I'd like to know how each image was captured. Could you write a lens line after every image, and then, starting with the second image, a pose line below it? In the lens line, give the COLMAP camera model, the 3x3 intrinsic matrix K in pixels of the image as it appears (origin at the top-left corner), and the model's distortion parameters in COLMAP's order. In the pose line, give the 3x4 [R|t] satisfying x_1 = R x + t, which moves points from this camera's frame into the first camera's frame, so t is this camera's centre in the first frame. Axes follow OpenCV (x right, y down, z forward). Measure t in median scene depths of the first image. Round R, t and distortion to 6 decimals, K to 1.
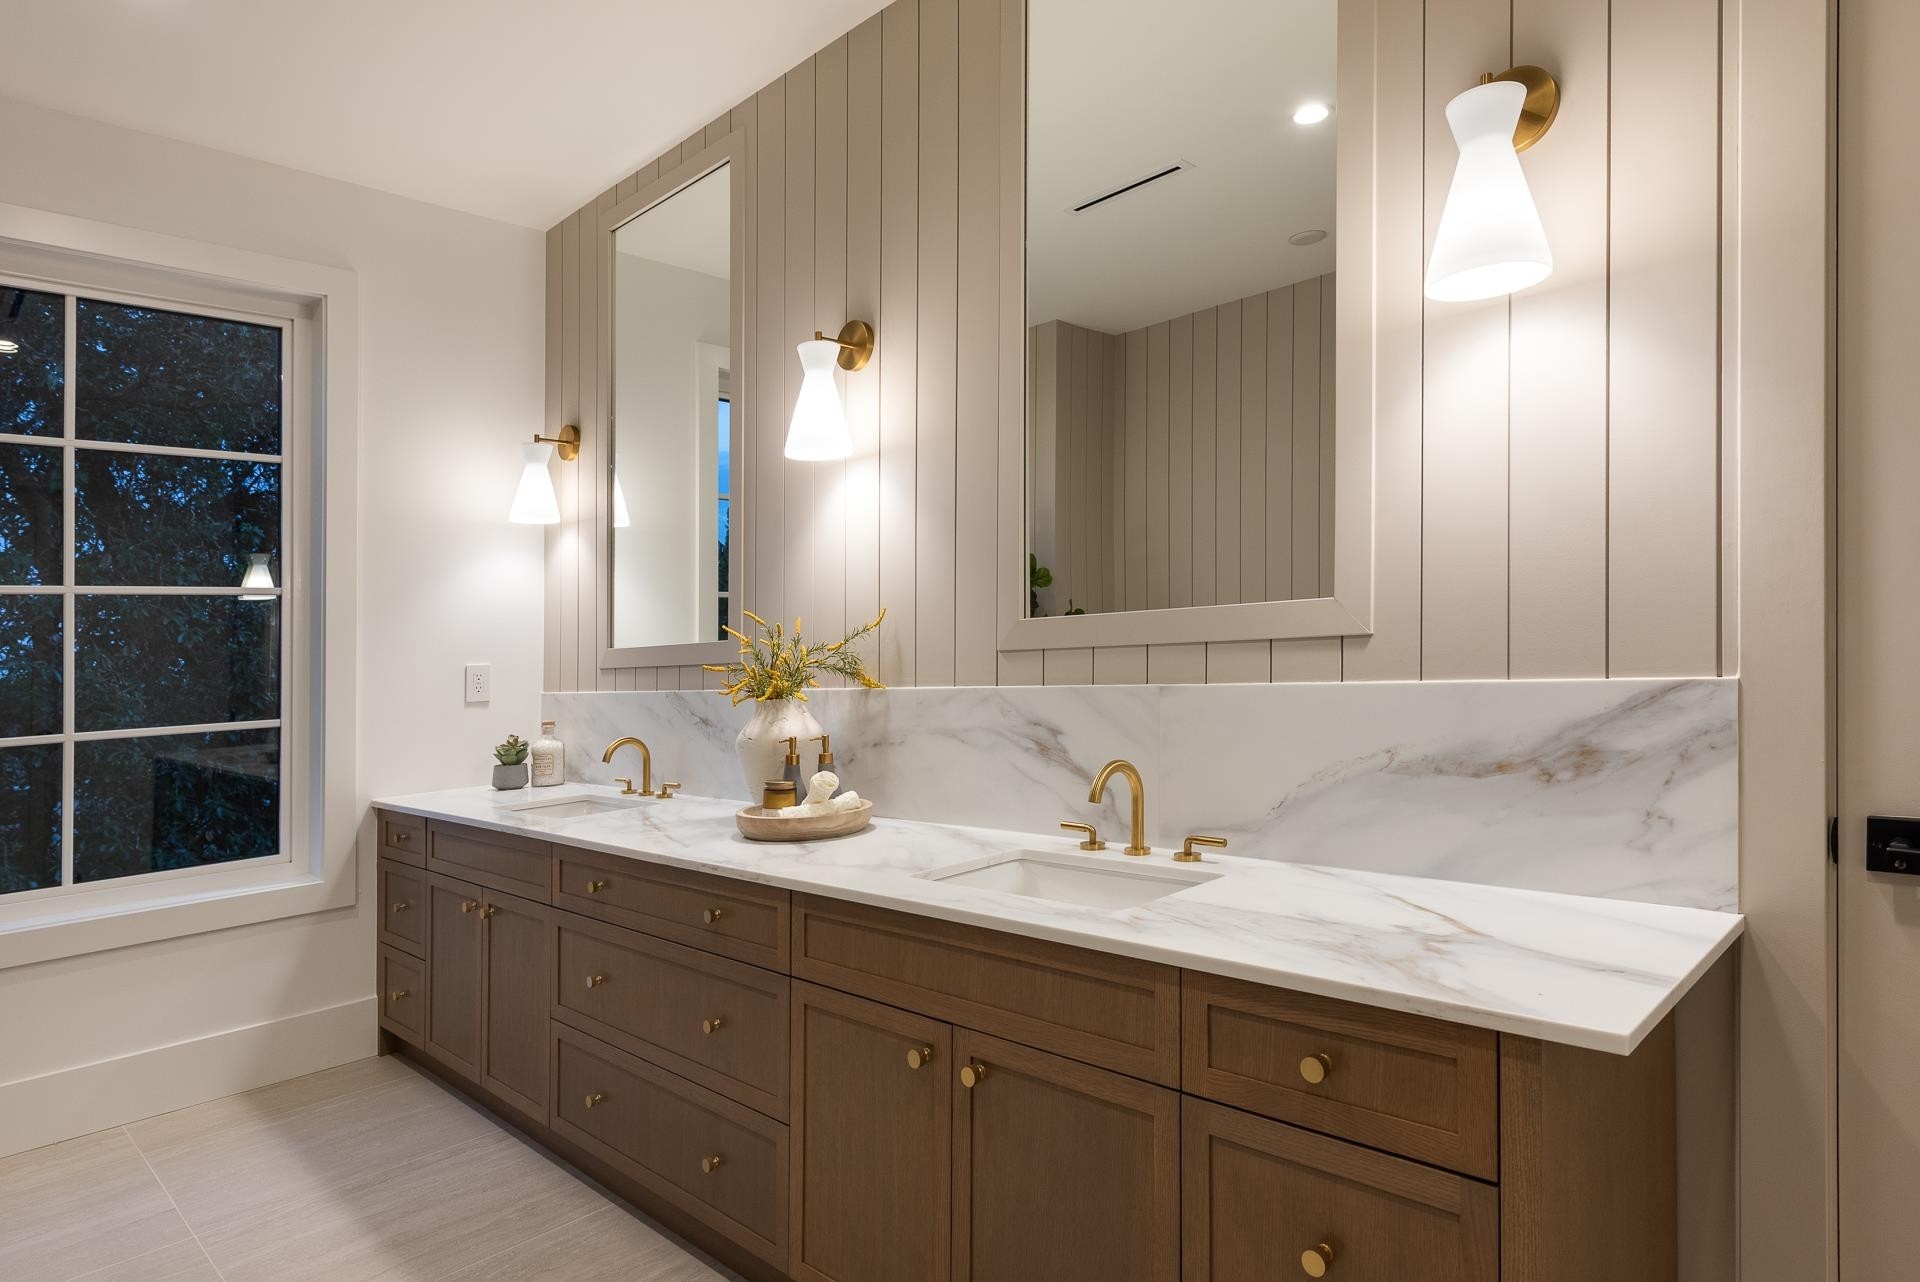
lens RADIAL K [[1138.2, 0, 955.4], [0, 1138.2, 614.0], [0, 0, 1]] dist [0.023430, -0.002782]
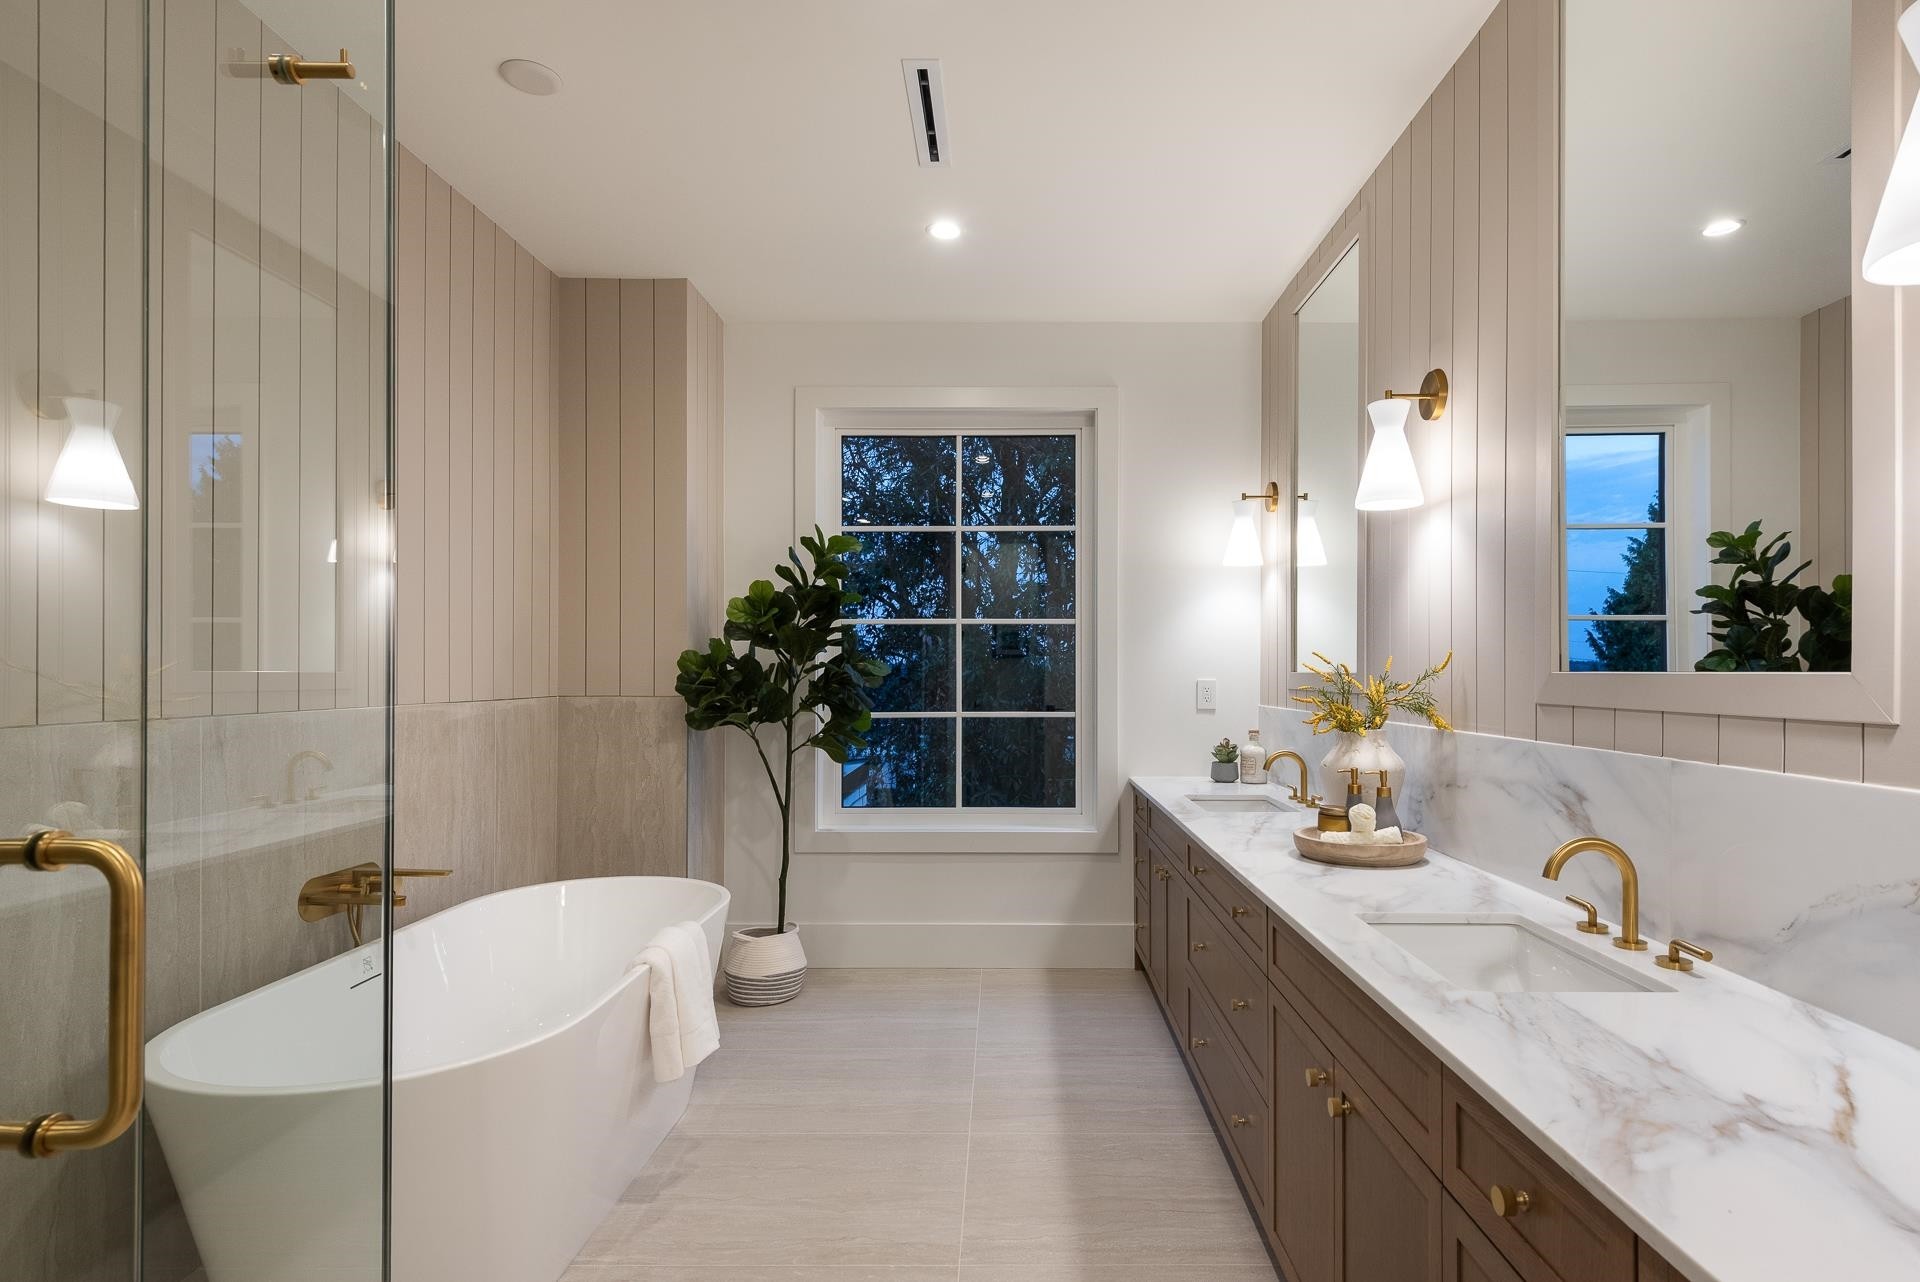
lens RADIAL K [[991.5, 0, 922.8], [0, 991.5, 621.6], [0, 0, 1]] dist [0.015701, -0.001272]
pose [[0.681521, 0.005243, -0.731779, 0.257309], [-0.005685, 0.999982, 0.001870, -0.030160], [0.731776, 0.002886, 0.681539, 0.047057]]
